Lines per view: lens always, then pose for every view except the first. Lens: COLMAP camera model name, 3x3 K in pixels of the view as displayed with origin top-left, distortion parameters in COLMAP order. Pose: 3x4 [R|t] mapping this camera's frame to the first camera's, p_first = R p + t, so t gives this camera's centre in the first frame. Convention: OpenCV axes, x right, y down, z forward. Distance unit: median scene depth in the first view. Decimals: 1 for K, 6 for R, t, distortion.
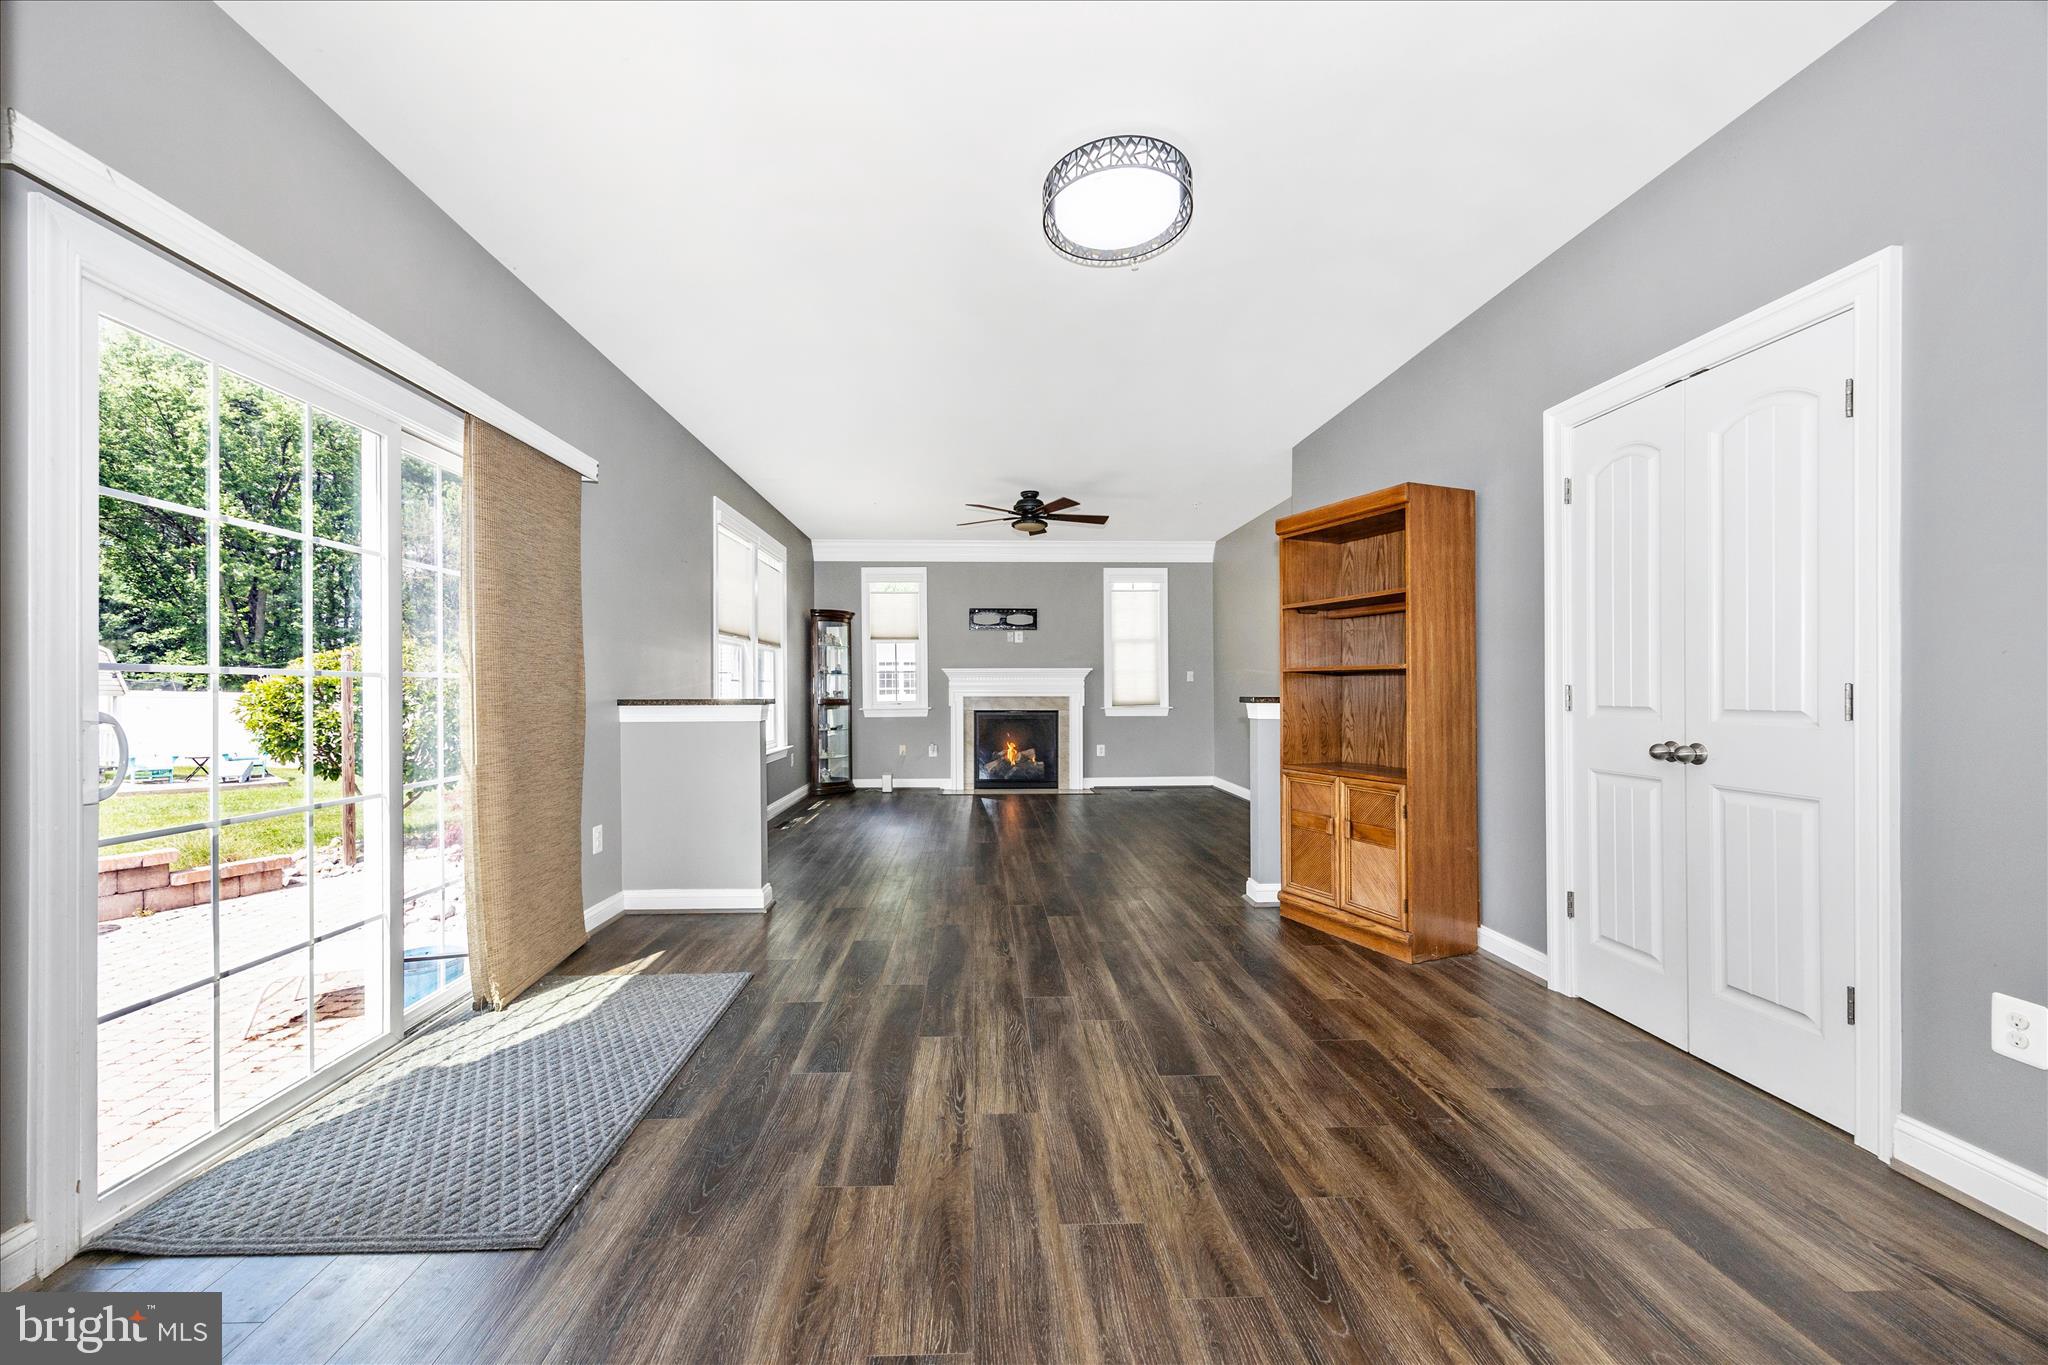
lens RADIAL K [[817.7, 0, 1024.0], [0, 817.7, 682.5], [0, 0, 1]] dist [0.000501, 0.000063]
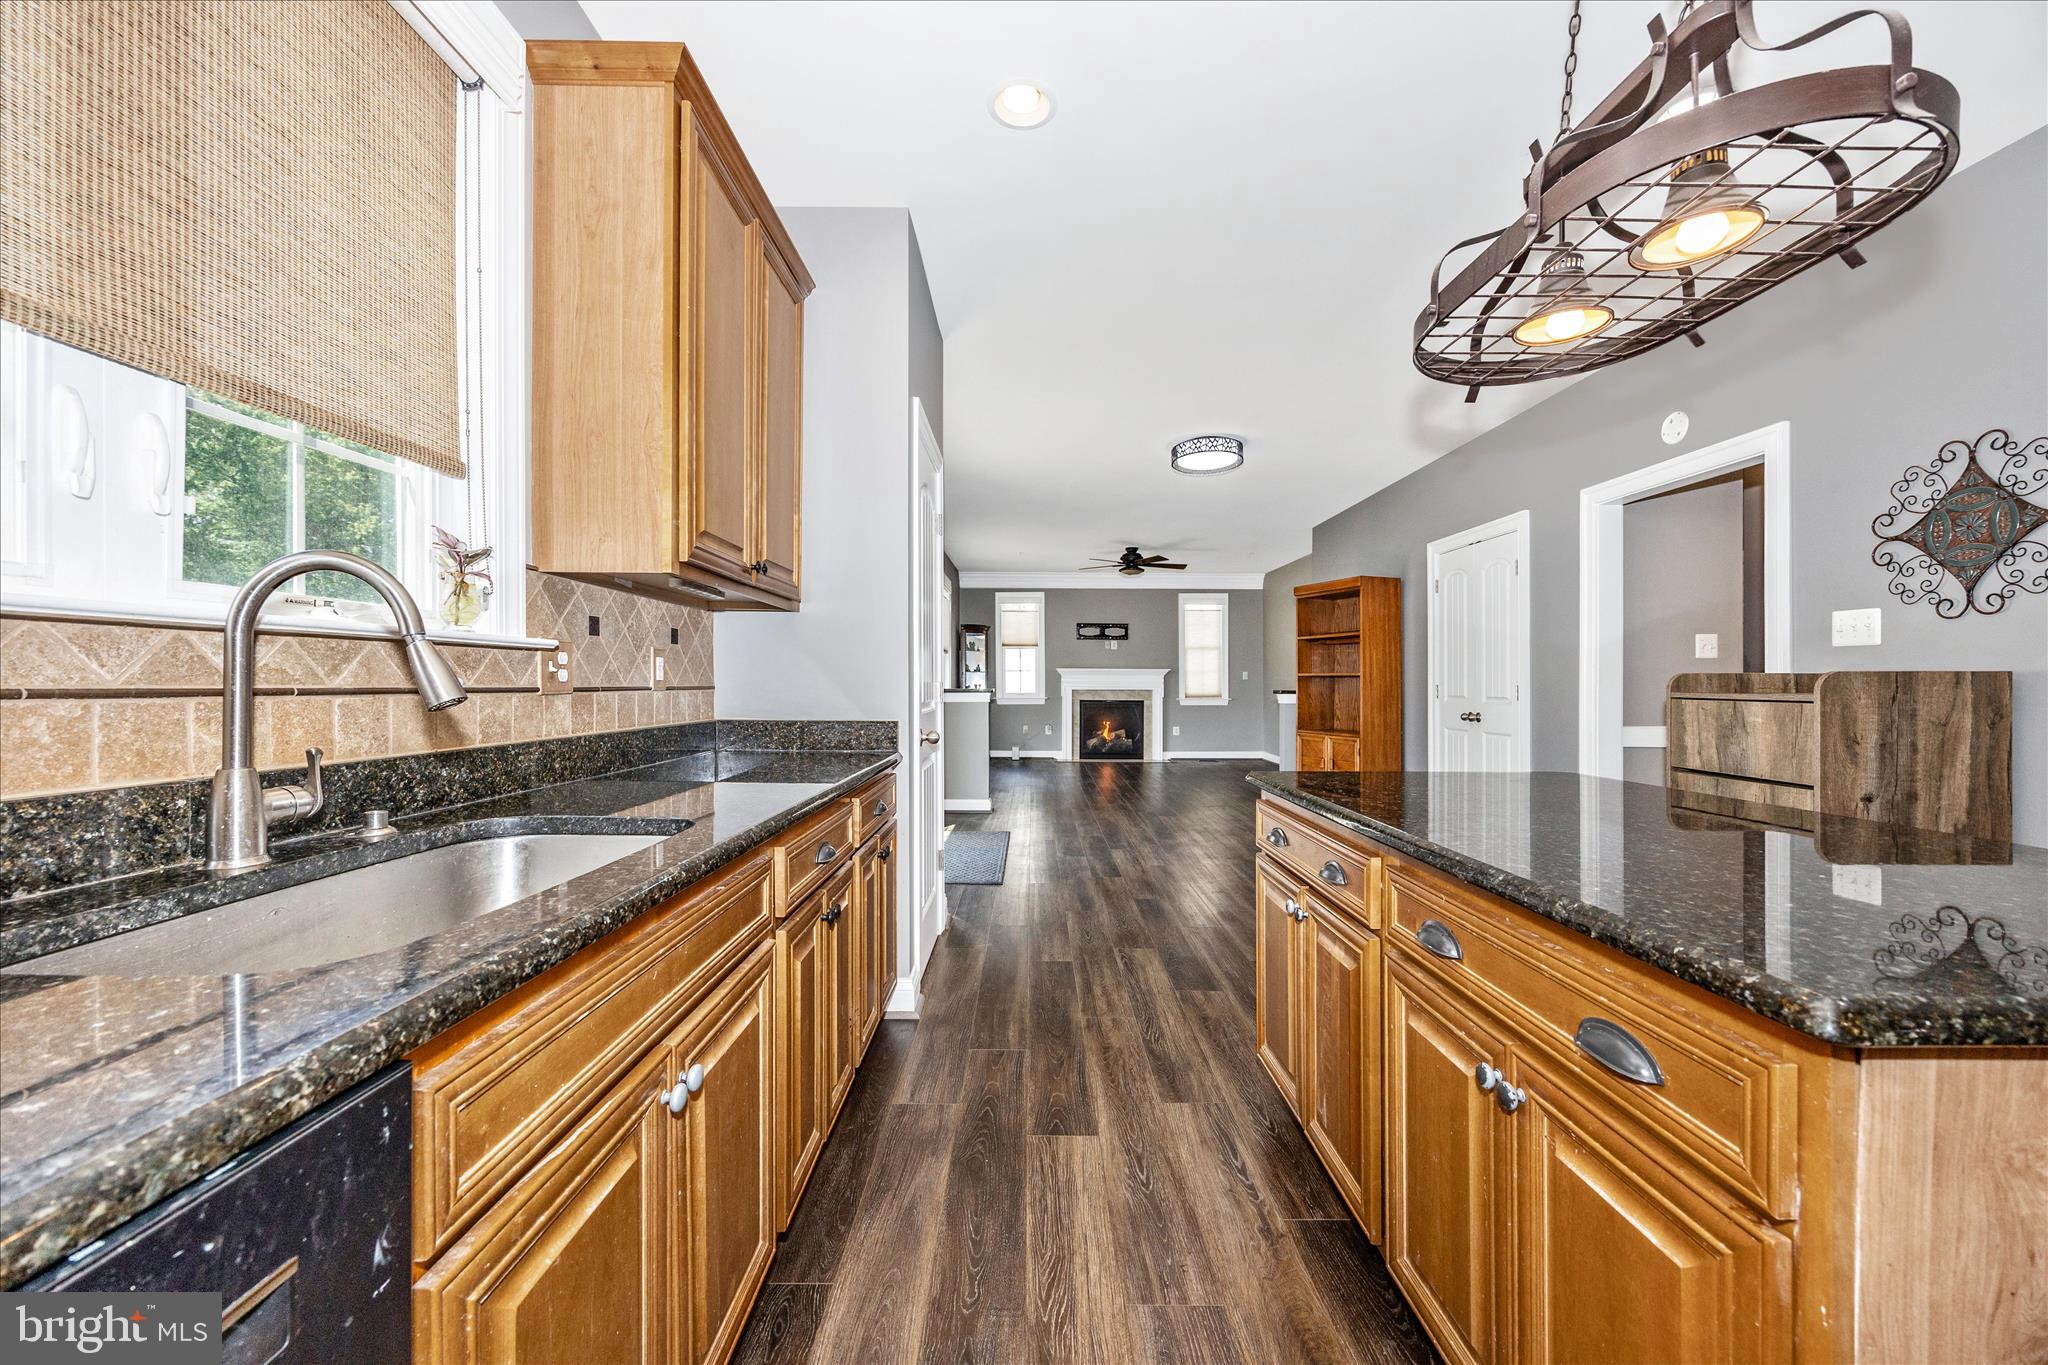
lens RADIAL K [[773.9, 0, 1028.8], [0, 773.9, 682.9], [0, 0, 1]] dist [-0.009566, 0.000167]
pose [[0.997200, 0.008212, -0.074334, -0.052957], [-0.007746, 0.999949, 0.006555, -0.001463], [0.074384, -0.005960, 0.997212, -0.279329]]
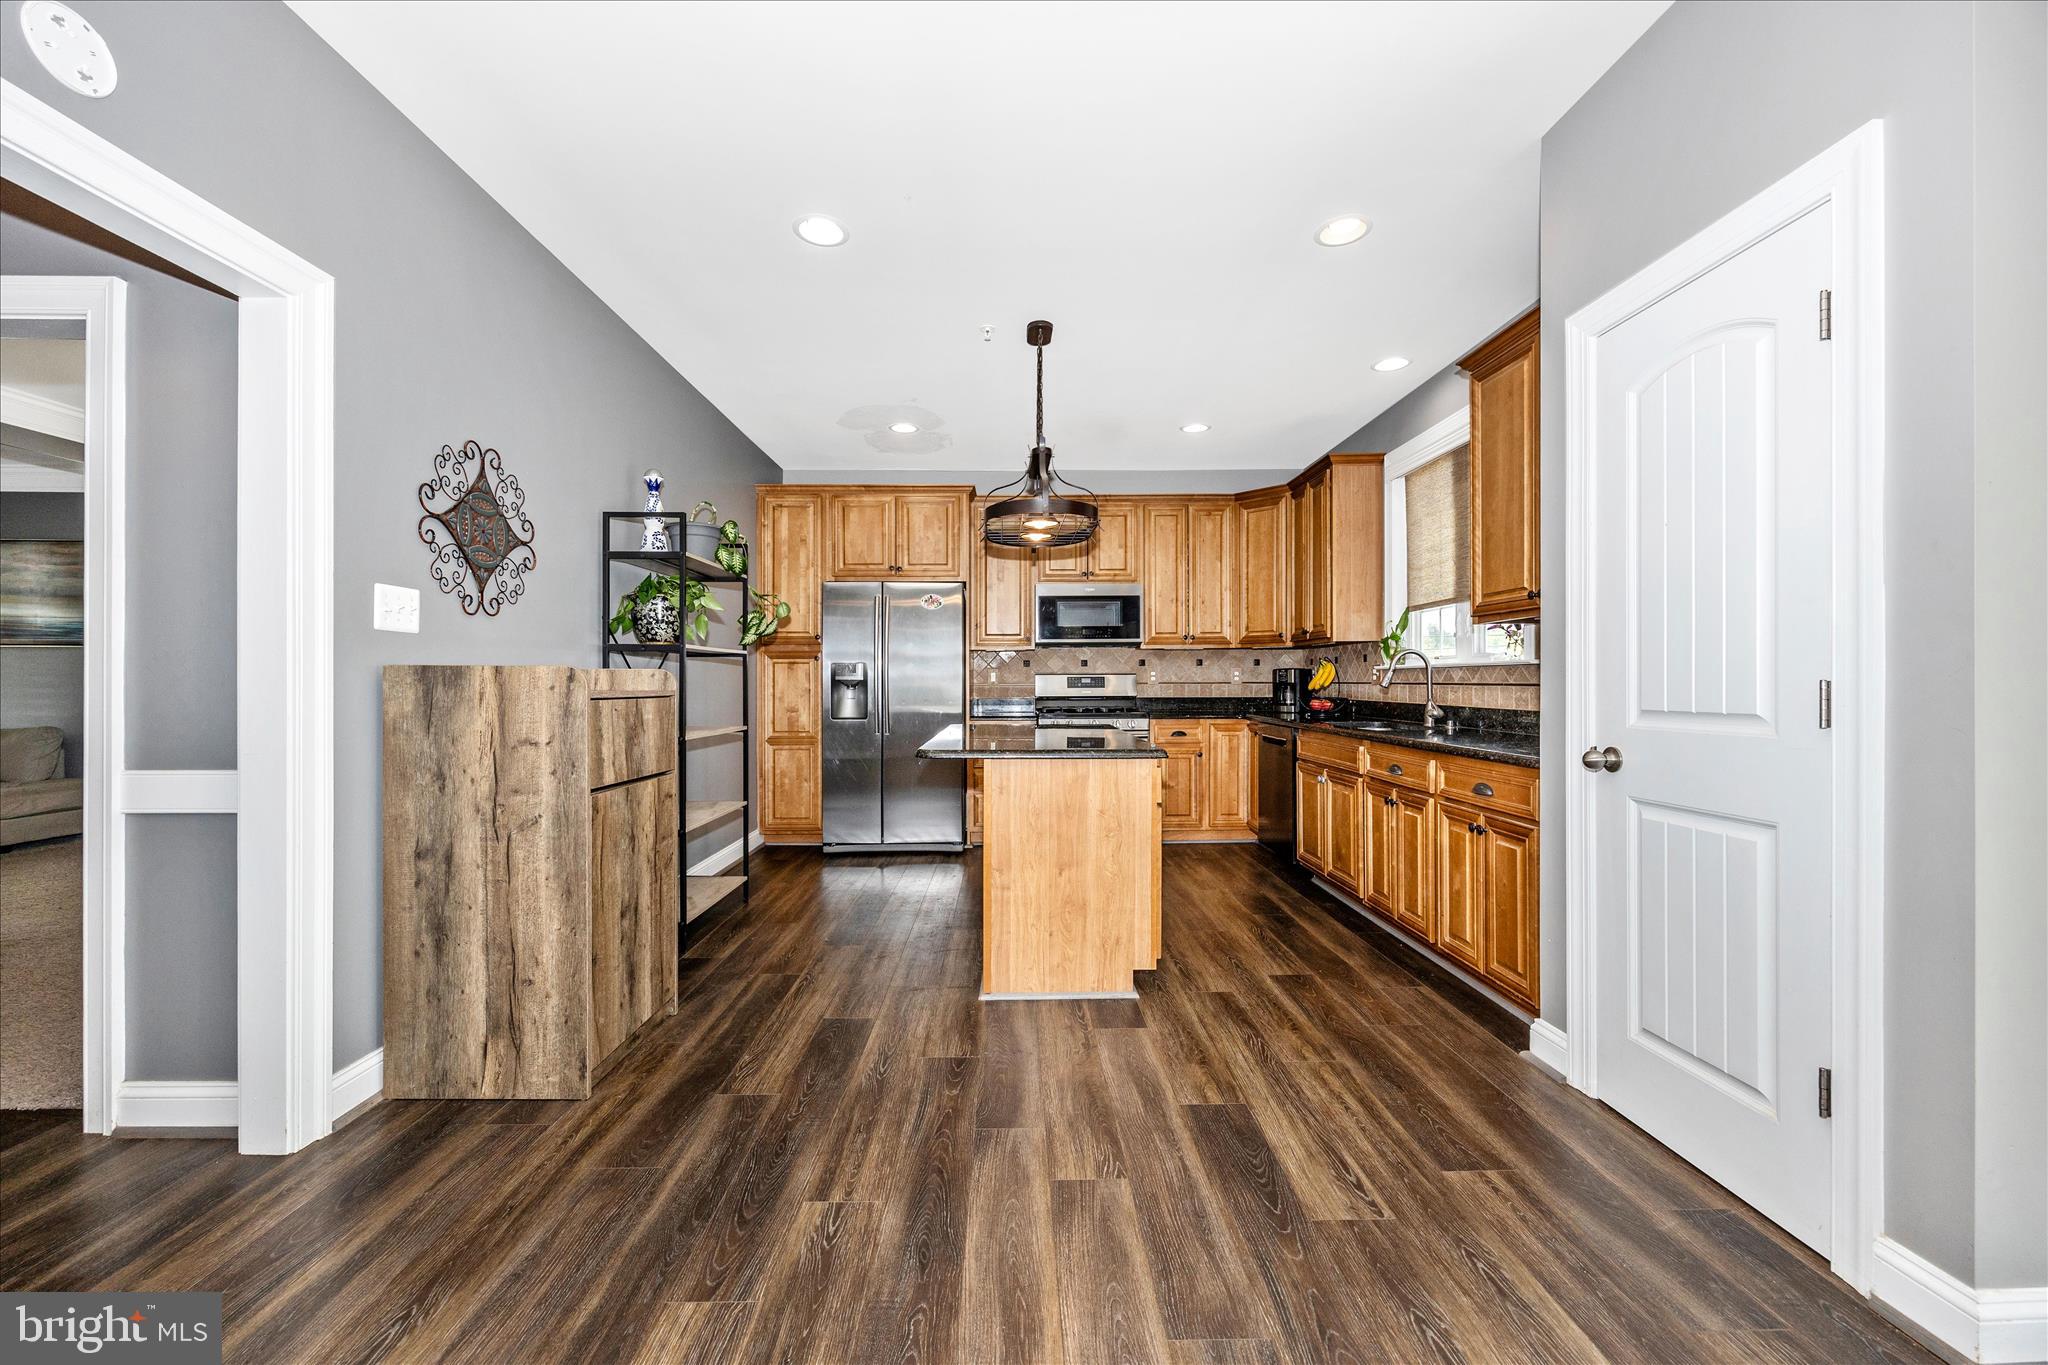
lens RADIAL K [[773.9, 0, 1028.8], [0, 773.9, 682.9], [0, 0, 1]] dist [-0.009566, 0.000167]
pose [[-0.998651, 0.004949, 0.051695, 0.031269], [0.004797, 0.999984, -0.003061, 0.001124], [-0.051710, -0.002809, -0.998658, 0.240969]]
